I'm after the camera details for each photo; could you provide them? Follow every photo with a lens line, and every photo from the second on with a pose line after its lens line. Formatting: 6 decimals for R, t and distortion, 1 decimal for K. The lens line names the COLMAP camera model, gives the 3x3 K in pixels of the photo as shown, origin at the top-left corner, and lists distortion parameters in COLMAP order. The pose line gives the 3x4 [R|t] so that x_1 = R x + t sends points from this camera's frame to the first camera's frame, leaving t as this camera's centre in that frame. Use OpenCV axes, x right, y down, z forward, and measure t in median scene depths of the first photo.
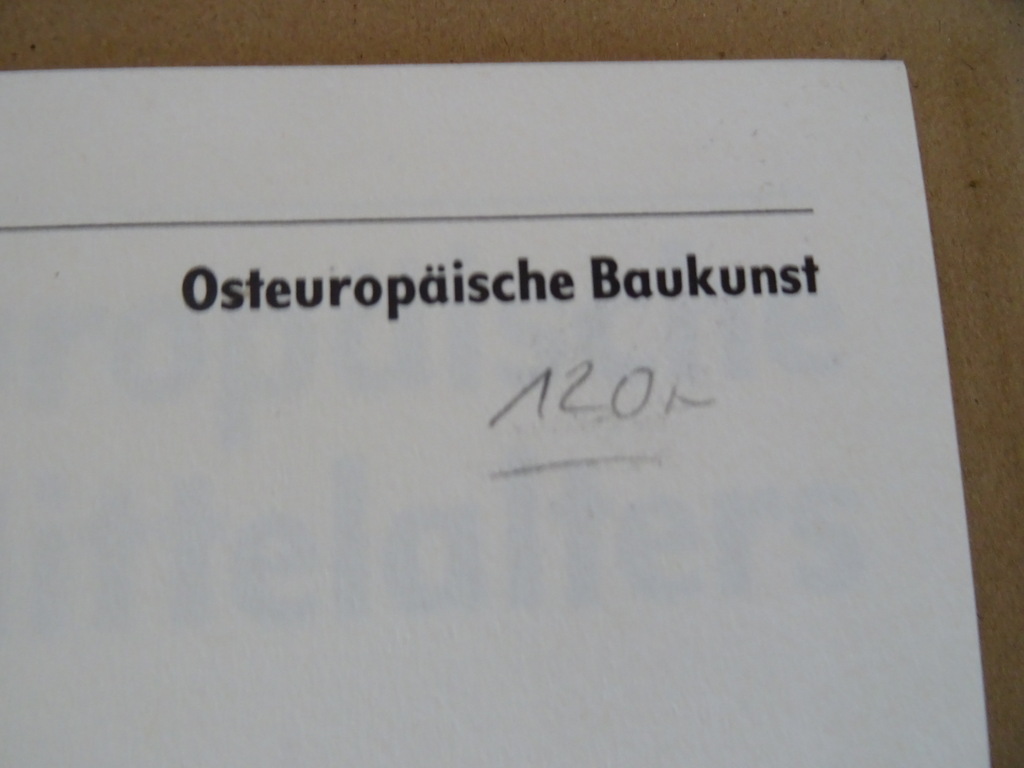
lens RADIAL K [[761.2, 0, 512.0], [0, 761.2, 384.0], [0, 0, 1]] dist [0.020858, -0.042570]
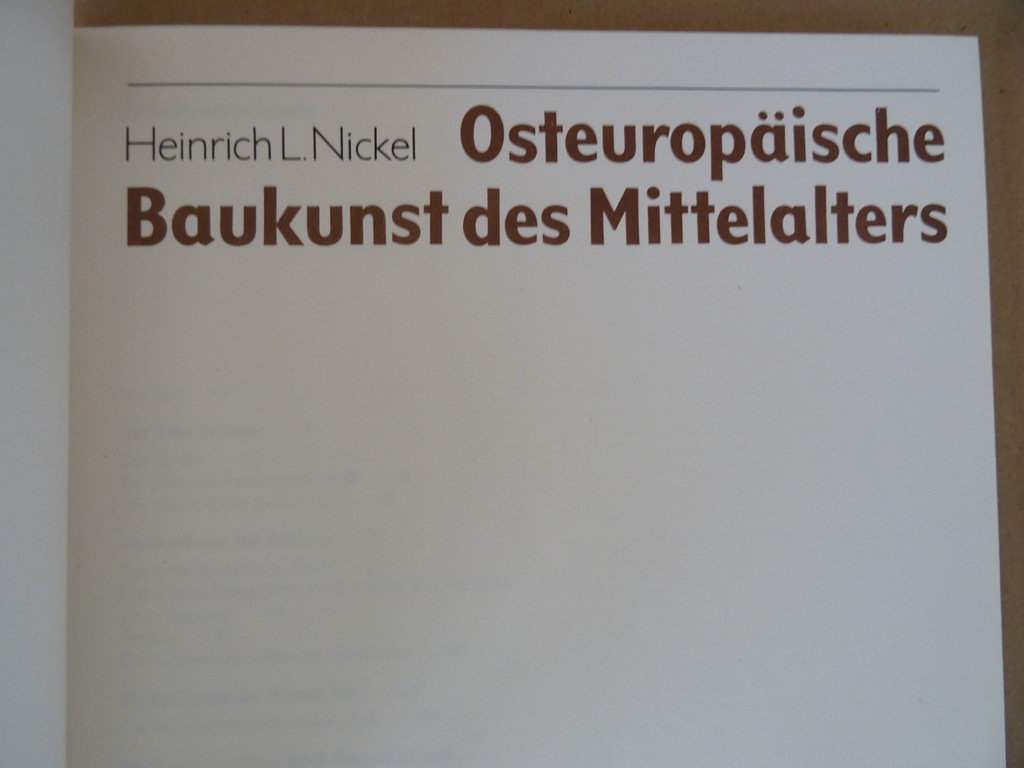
lens RADIAL K [[734.2, 0, 512.0], [0, 734.2, 384.0], [0, 0, 1]] dist [0.000381, 0.006364]
pose [[0.999558, 0.029700, 0.001424, -0.738217], [-0.029708, 0.995550, 0.089434, 0.407807], [0.001238, -0.089437, 0.995992, -1.118340]]
